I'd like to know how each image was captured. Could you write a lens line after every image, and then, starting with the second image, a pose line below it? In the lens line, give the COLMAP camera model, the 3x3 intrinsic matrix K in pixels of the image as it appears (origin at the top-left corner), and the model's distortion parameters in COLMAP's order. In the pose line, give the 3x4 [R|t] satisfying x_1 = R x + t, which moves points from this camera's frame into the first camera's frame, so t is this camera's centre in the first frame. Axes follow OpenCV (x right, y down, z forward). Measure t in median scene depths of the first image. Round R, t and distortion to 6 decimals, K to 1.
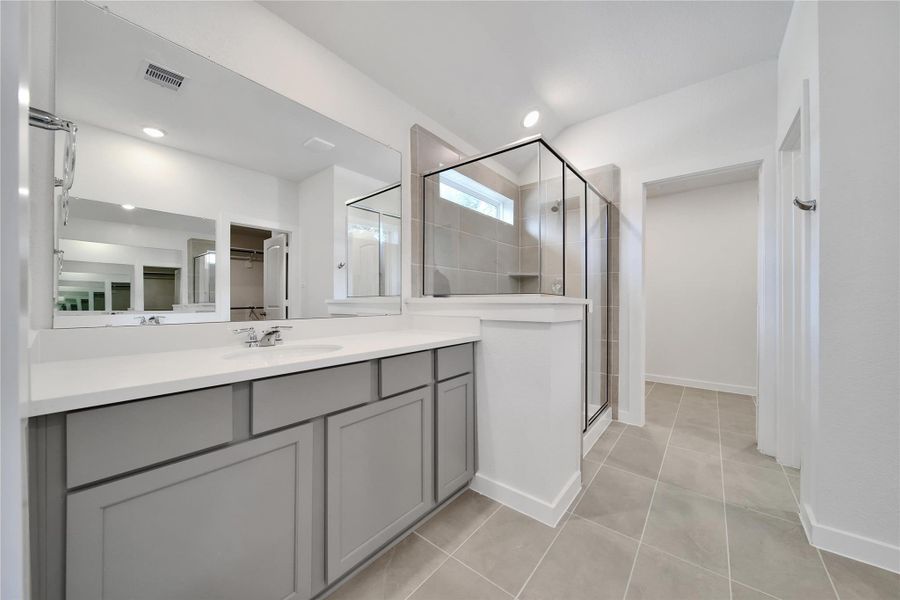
lens RADIAL K [[322.8, 0, 445.8], [0, 322.8, 299.2], [0, 0, 1]] dist [0.001050, -0.000065]
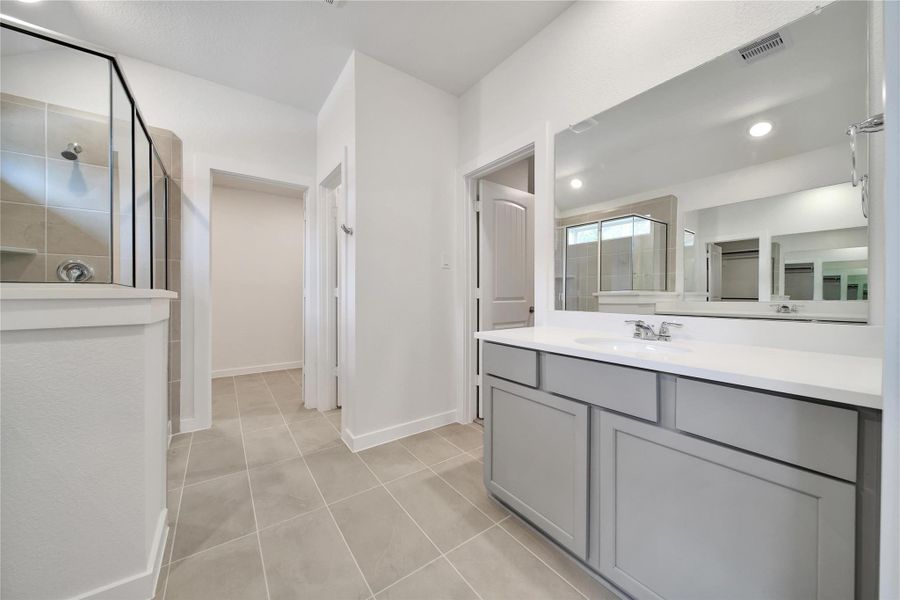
lens RADIAL K [[322.8, 0, 445.8], [0, 322.8, 299.2], [0, 0, 1]] dist [0.001050, -0.000065]
pose [[0.253170, -0.016319, 0.967284, -0.160488], [-0.003242, 0.999838, 0.017717, 0.000753], [-0.967416, -0.007622, 0.253076, 0.127436]]
